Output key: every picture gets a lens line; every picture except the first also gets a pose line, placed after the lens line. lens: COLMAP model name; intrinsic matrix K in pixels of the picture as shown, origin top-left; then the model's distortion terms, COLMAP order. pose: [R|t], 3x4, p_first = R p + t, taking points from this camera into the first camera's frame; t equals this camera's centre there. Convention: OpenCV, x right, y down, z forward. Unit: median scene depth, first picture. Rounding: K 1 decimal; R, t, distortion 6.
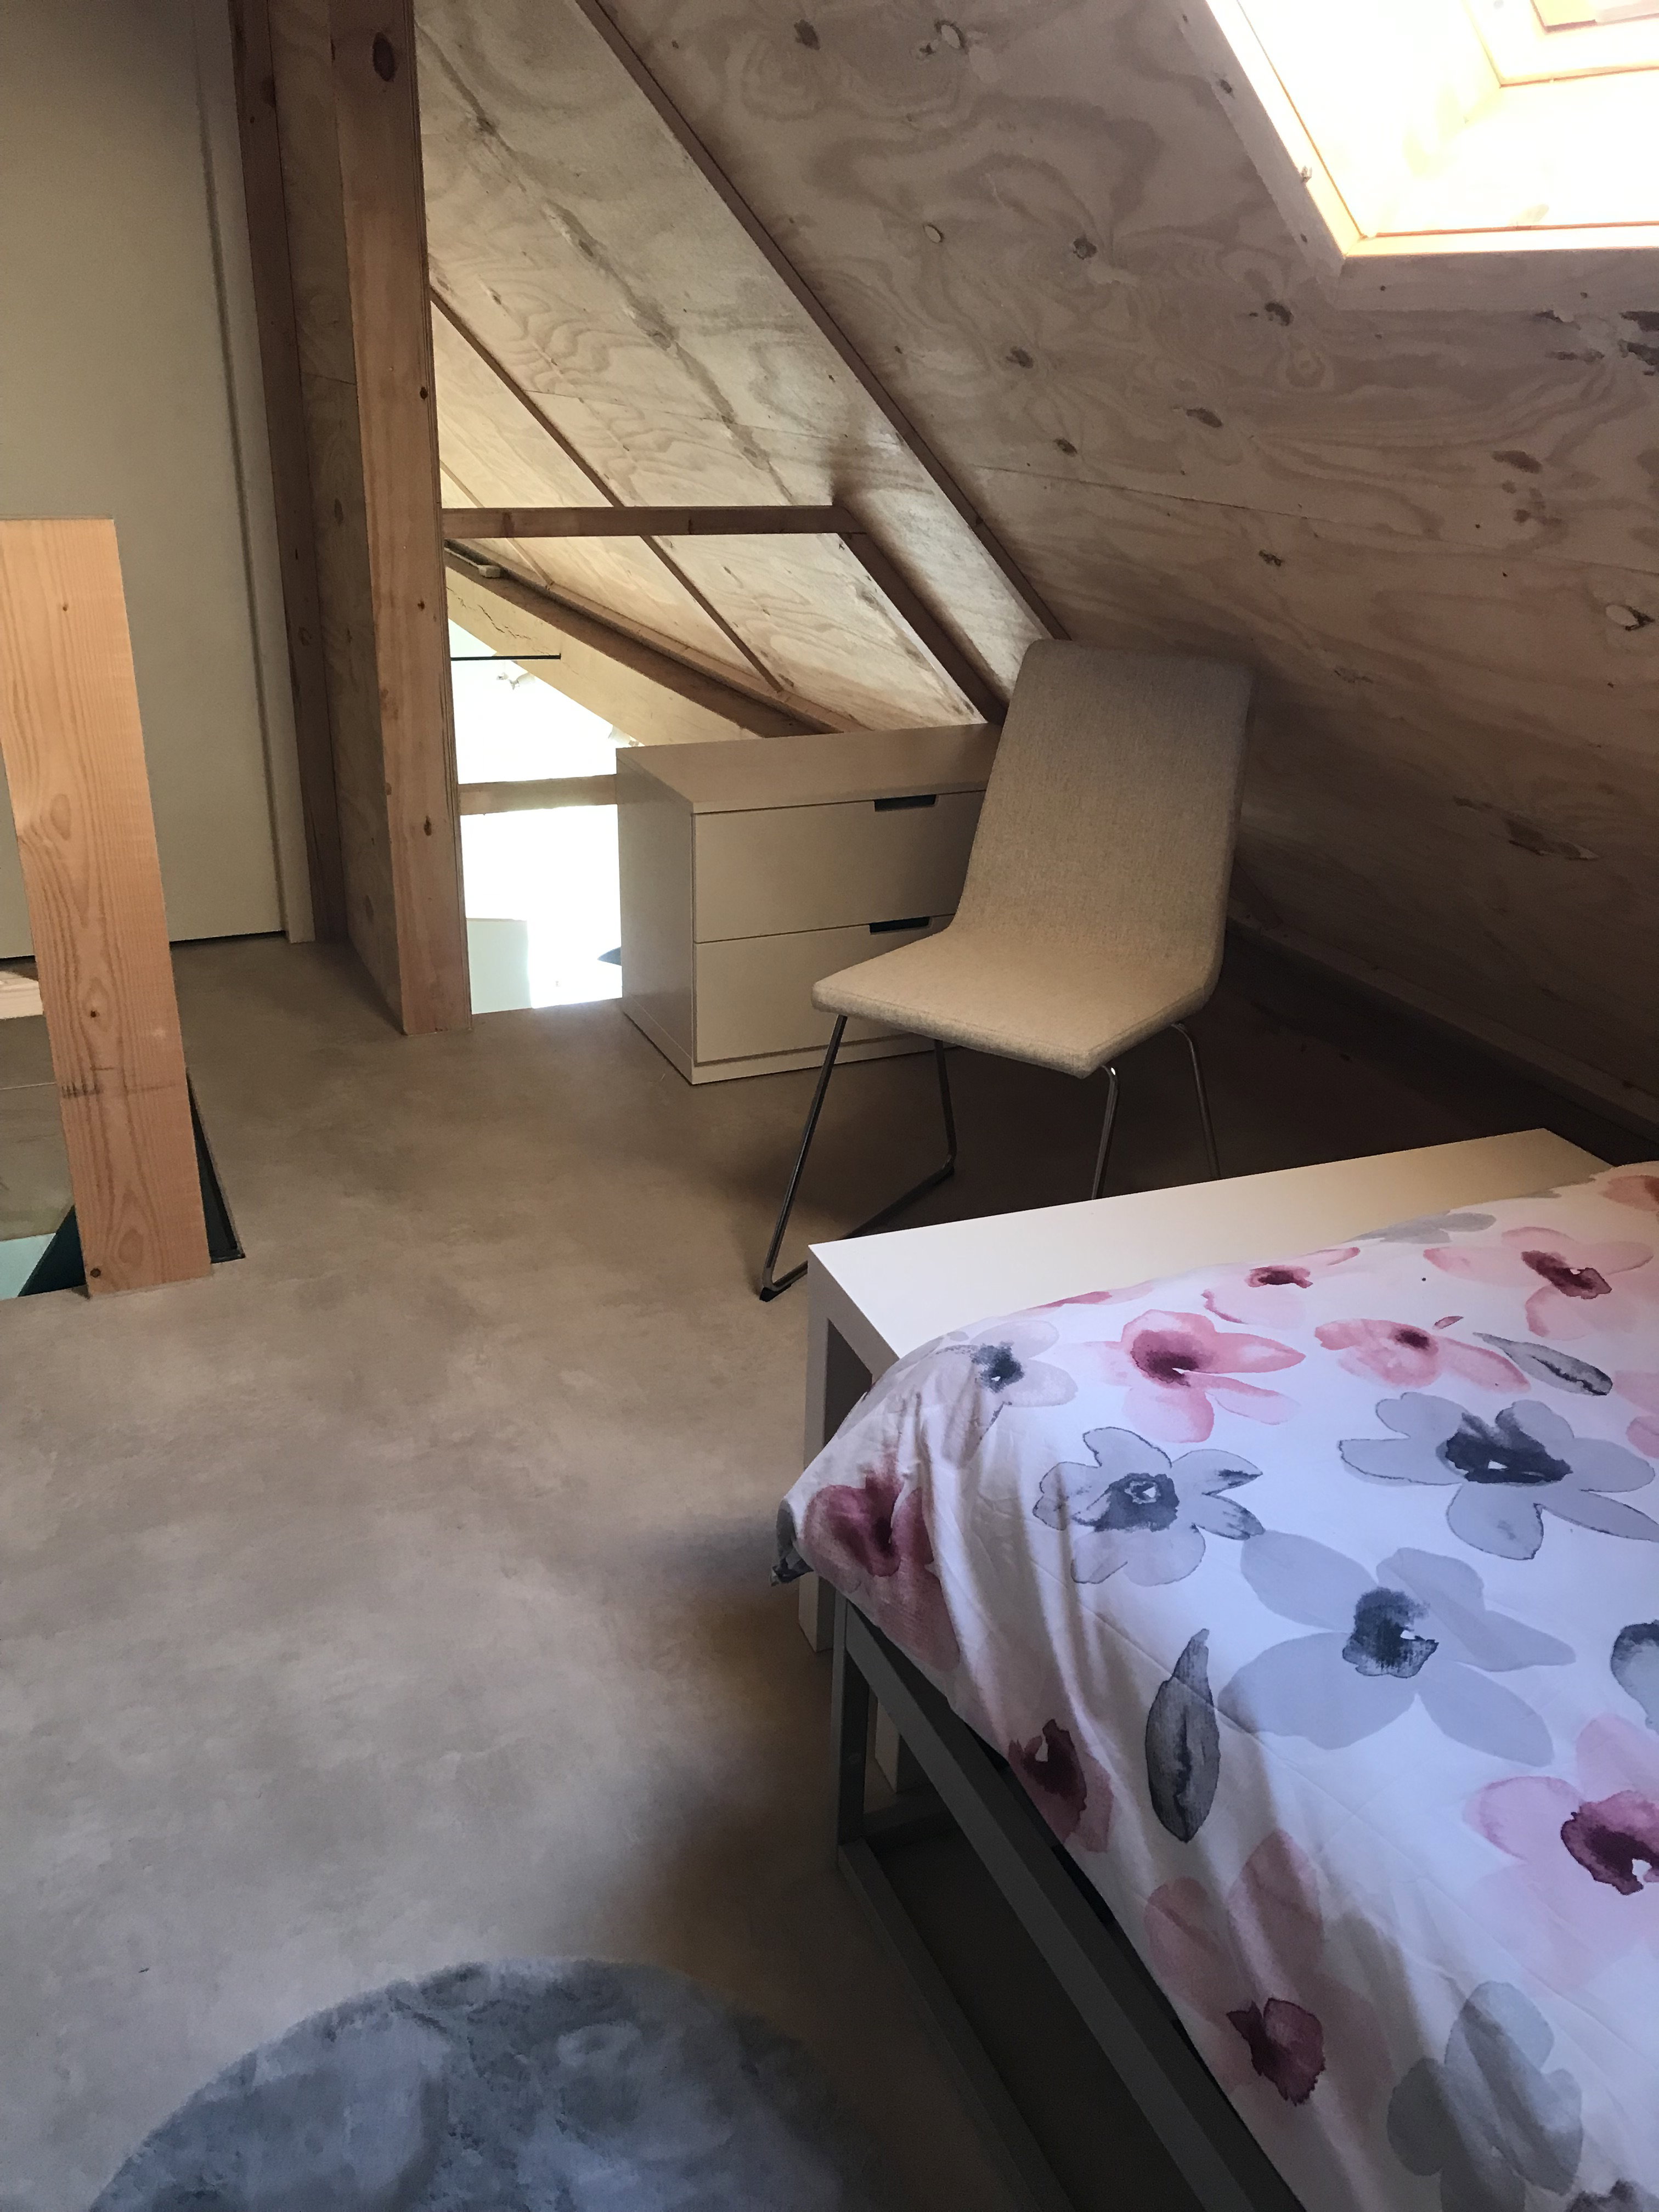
lens RADIAL K [[1824.7, 0, 826.0], [0, 1824.7, 1105.7], [0, 0, 1]] dist [-0.008306, -0.011921]
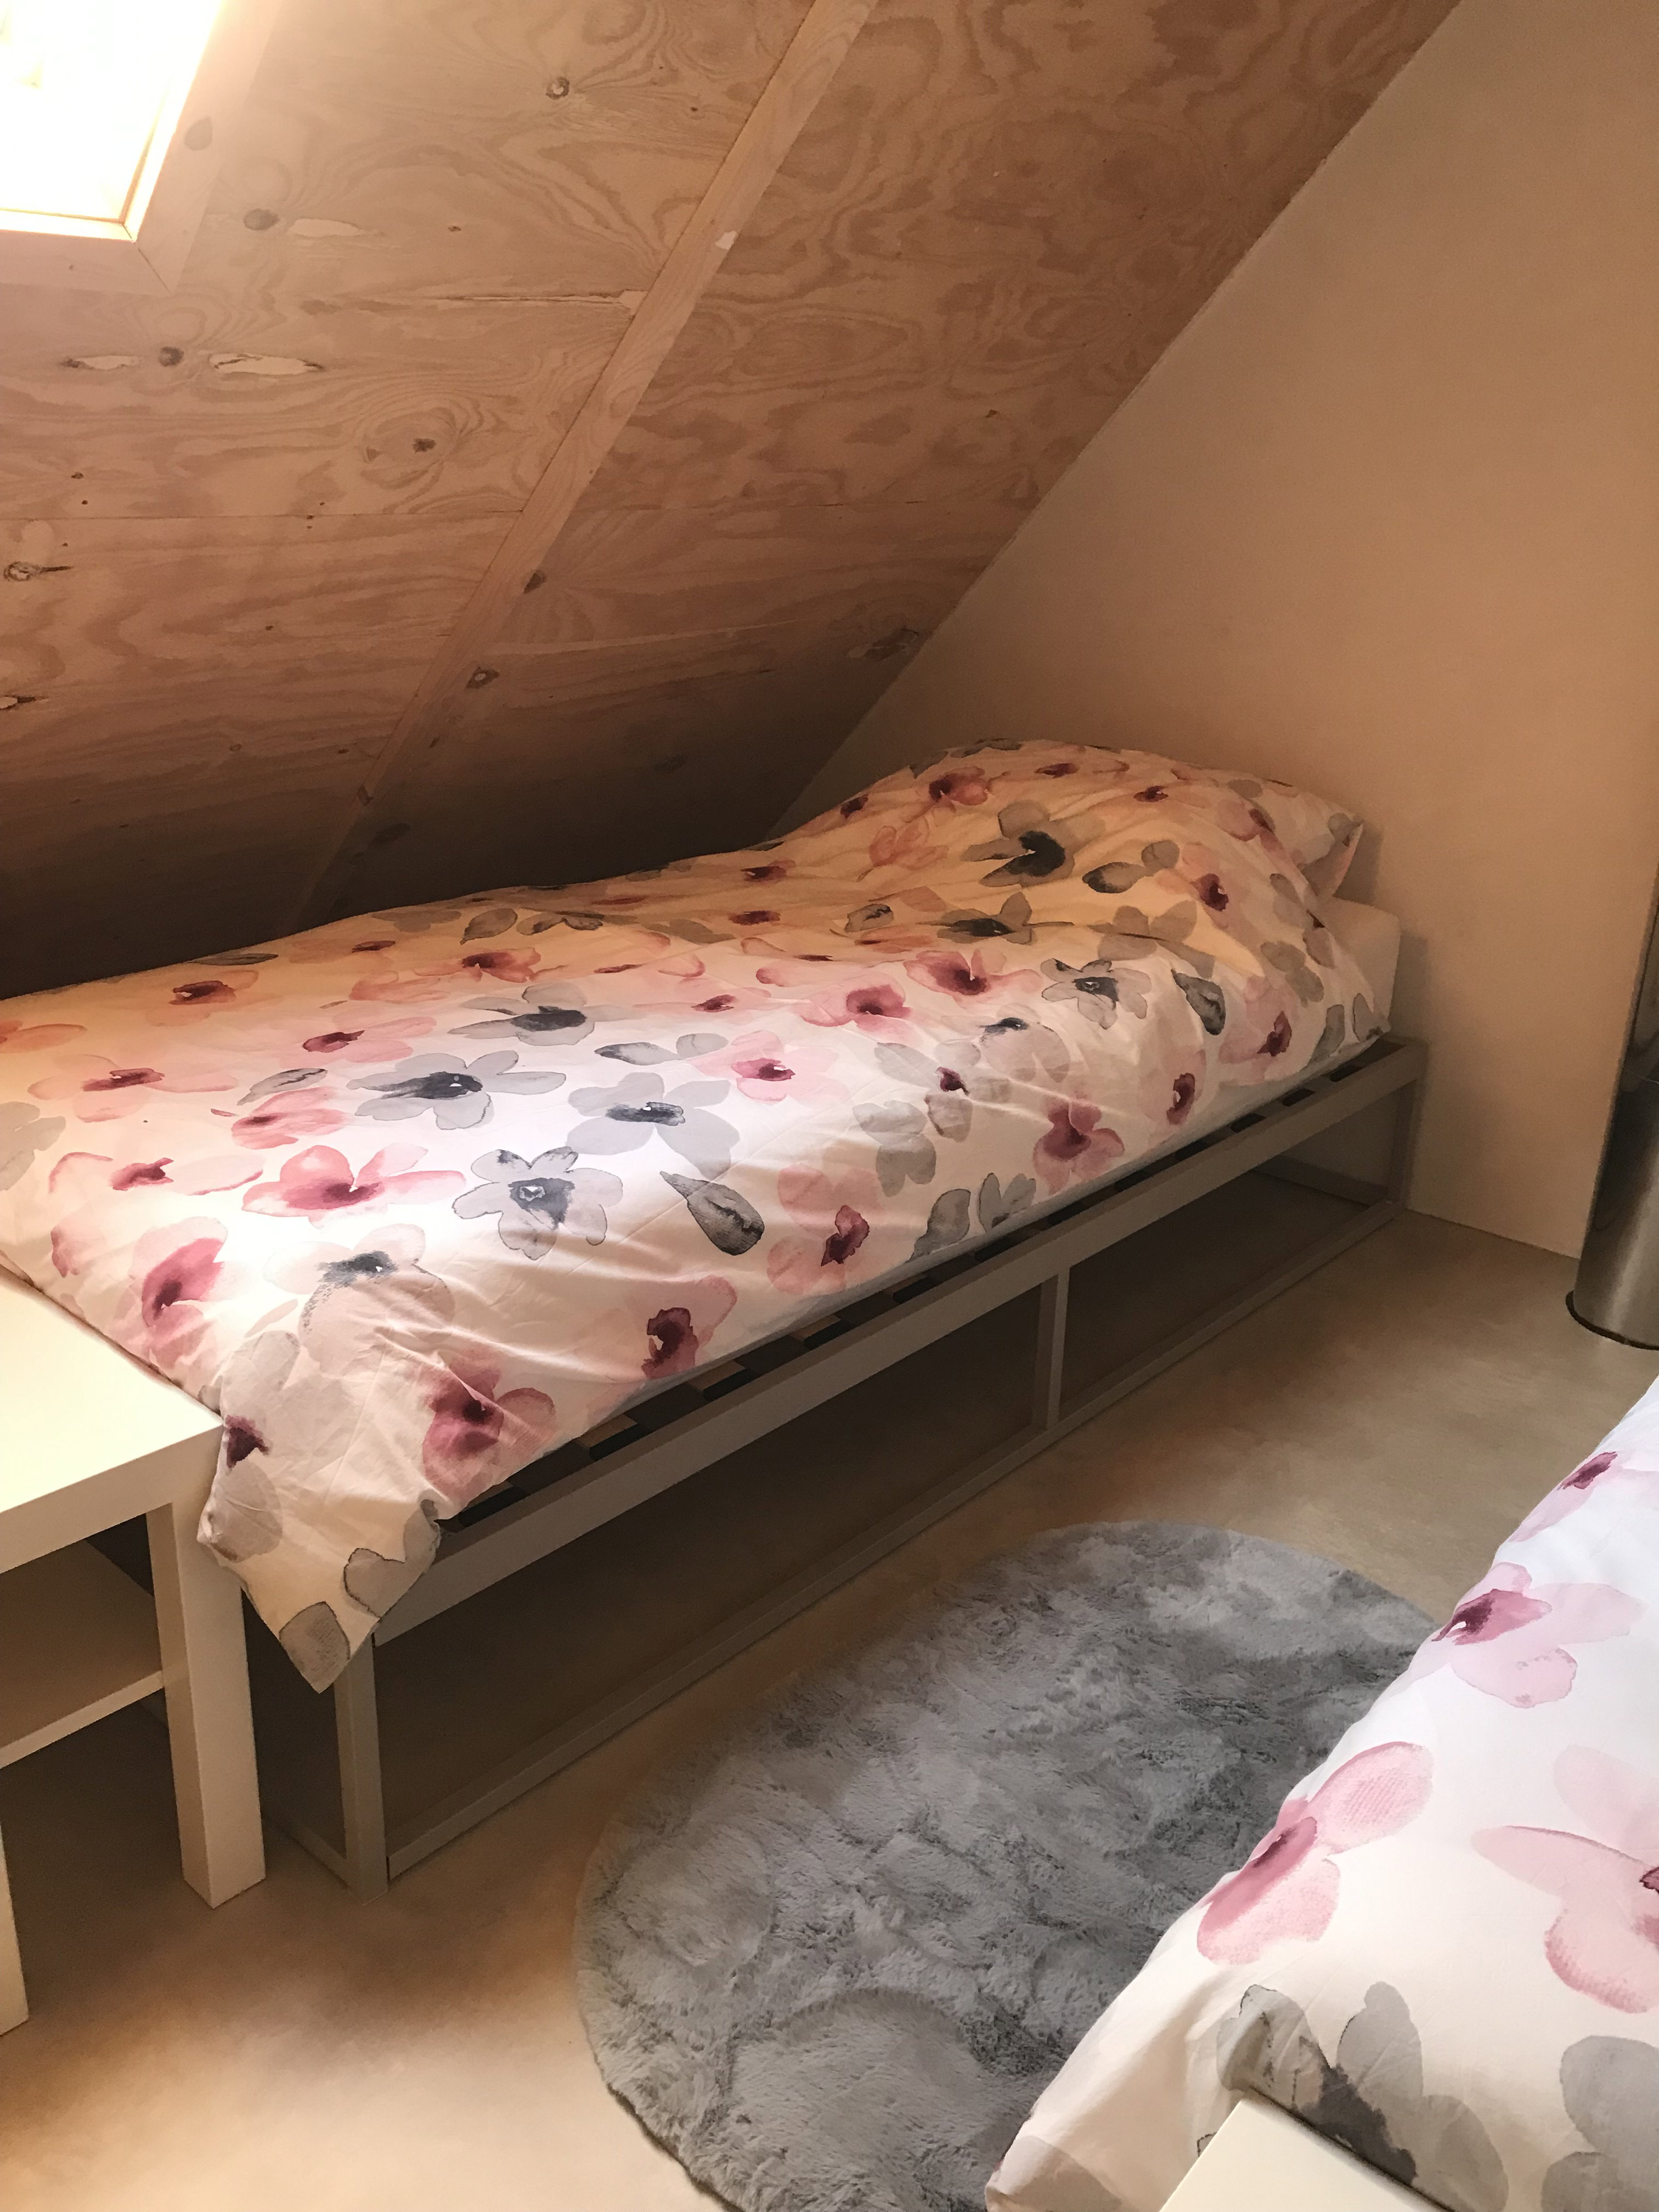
lens RADIAL K [[1824.7, 0, 826.8], [0, 1824.7, 1105.1], [0, 0, 1]] dist [-0.008306, -0.011921]
pose [[-0.450359, -0.342875, 0.824387, -1.002045], [0.302671, 0.810022, 0.502249, -0.444986], [-0.839980, 0.475710, -0.261023, 1.132396]]
